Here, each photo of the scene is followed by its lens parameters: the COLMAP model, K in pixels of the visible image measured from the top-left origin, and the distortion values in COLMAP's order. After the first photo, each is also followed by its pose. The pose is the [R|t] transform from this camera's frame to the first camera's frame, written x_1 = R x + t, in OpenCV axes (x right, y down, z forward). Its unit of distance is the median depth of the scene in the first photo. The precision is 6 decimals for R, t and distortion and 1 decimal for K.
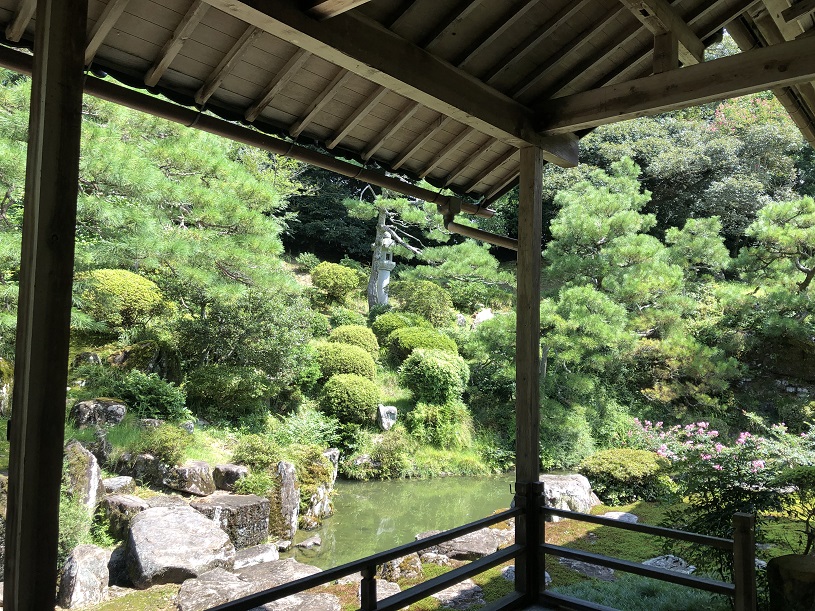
lens RADIAL K [[671.4, 0, 407.5], [0, 671.4, 305.5], [0, 0, 1]] dist [0.106708, -0.193015]
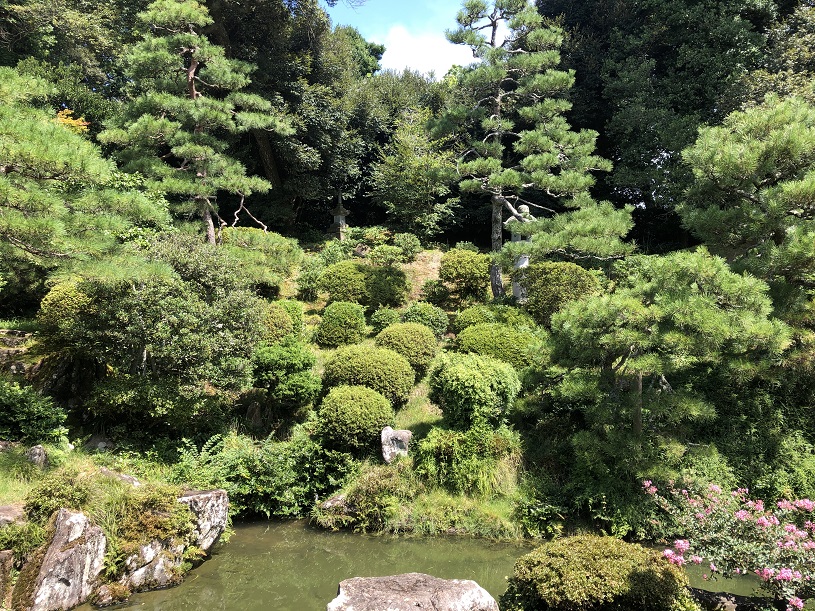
lens RADIAL K [[671.4, 0, 407.5], [0, 671.4, 305.5], [0, 0, 1]] dist [0.106708, -0.193015]
pose [[0.883842, -0.040067, -0.466066, 0.341748], [0.039961, 0.999150, -0.010115, 0.019274], [0.466075, -0.009685, 0.884692, 0.347049]]
